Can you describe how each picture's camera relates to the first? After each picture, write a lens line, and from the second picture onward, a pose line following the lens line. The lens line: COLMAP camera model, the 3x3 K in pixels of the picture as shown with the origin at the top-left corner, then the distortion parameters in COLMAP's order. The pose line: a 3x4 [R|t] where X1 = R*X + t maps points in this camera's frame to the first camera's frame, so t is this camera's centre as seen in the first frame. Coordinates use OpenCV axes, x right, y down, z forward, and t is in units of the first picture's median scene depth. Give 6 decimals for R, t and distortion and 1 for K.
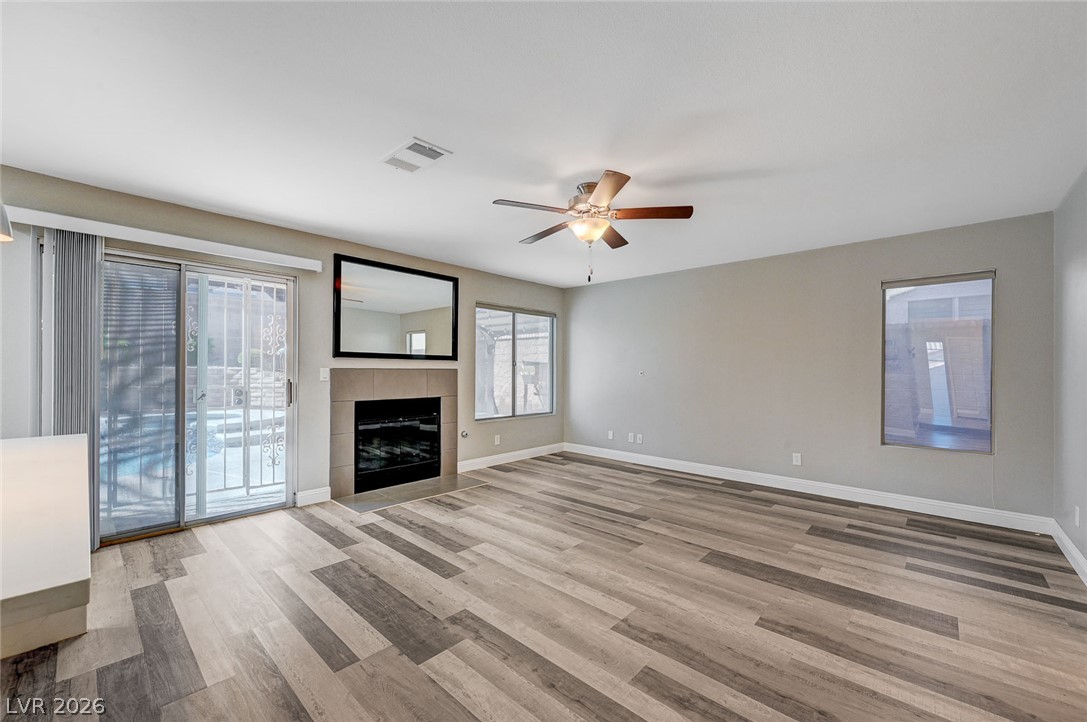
lens RADIAL K [[424.8, 0, 553.0], [0, 424.8, 374.7], [0, 0, 1]] dist [-0.000628, 0.000116]
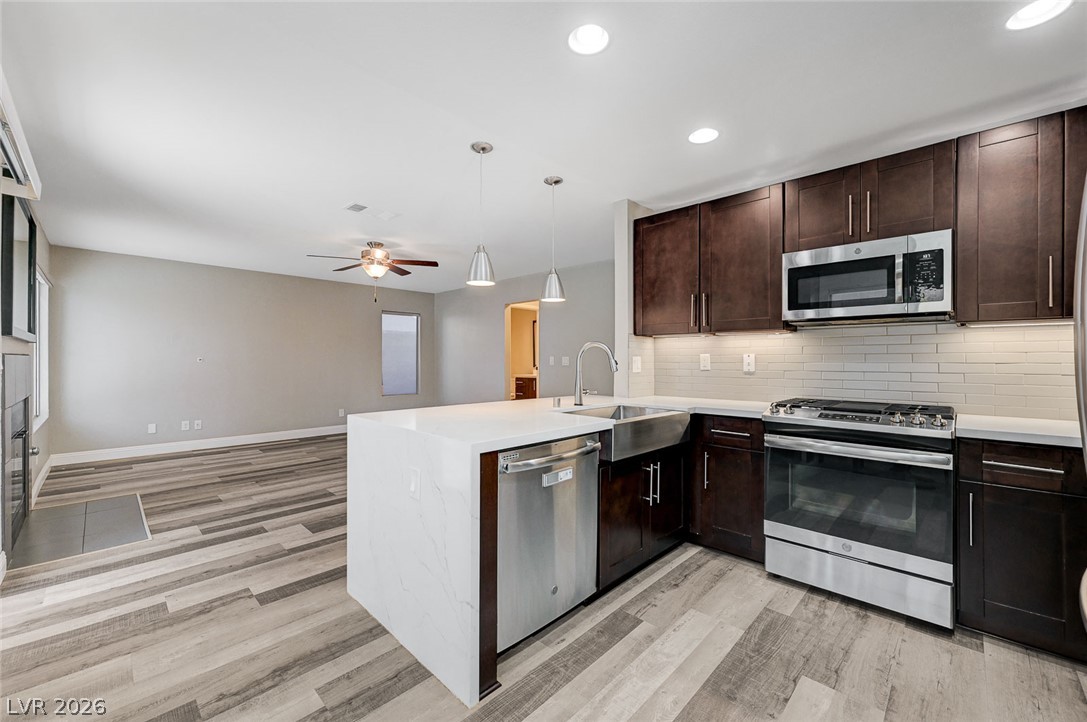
lens RADIAL K [[424.8, 0, 547.2], [0, 424.8, 359.8], [0, 0, 1]] dist [-0.000628, 0.000116]
pose [[0.011904, -0.004134, 0.999921, -1.511492], [0.007195, 0.999966, 0.004048, -0.000295], [-0.999903, 0.007147, 0.011934, 0.316965]]
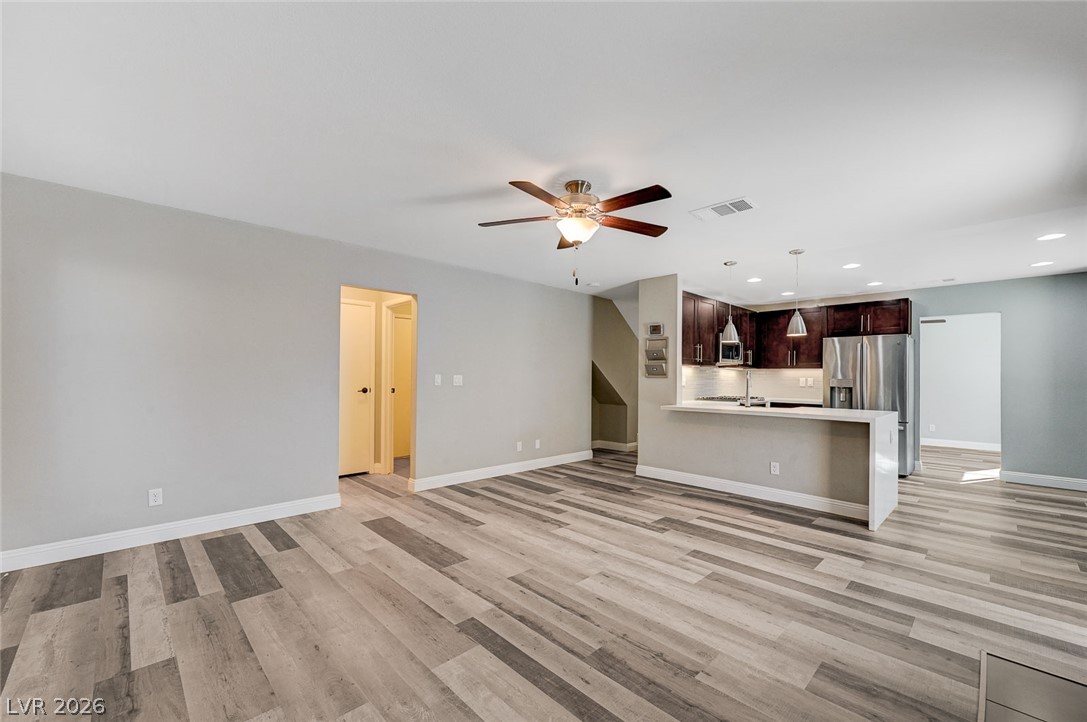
lens RADIAL K [[424.8, 0, 549.9], [0, 424.8, 371.9], [0, 0, 1]] dist [-0.000628, 0.000116]
pose [[-0.997560, -0.012741, 0.068639, 0.076073], [-0.012729, 0.999919, 0.000608, -0.023146], [-0.068641, -0.000267, -0.997641, 1.939505]]
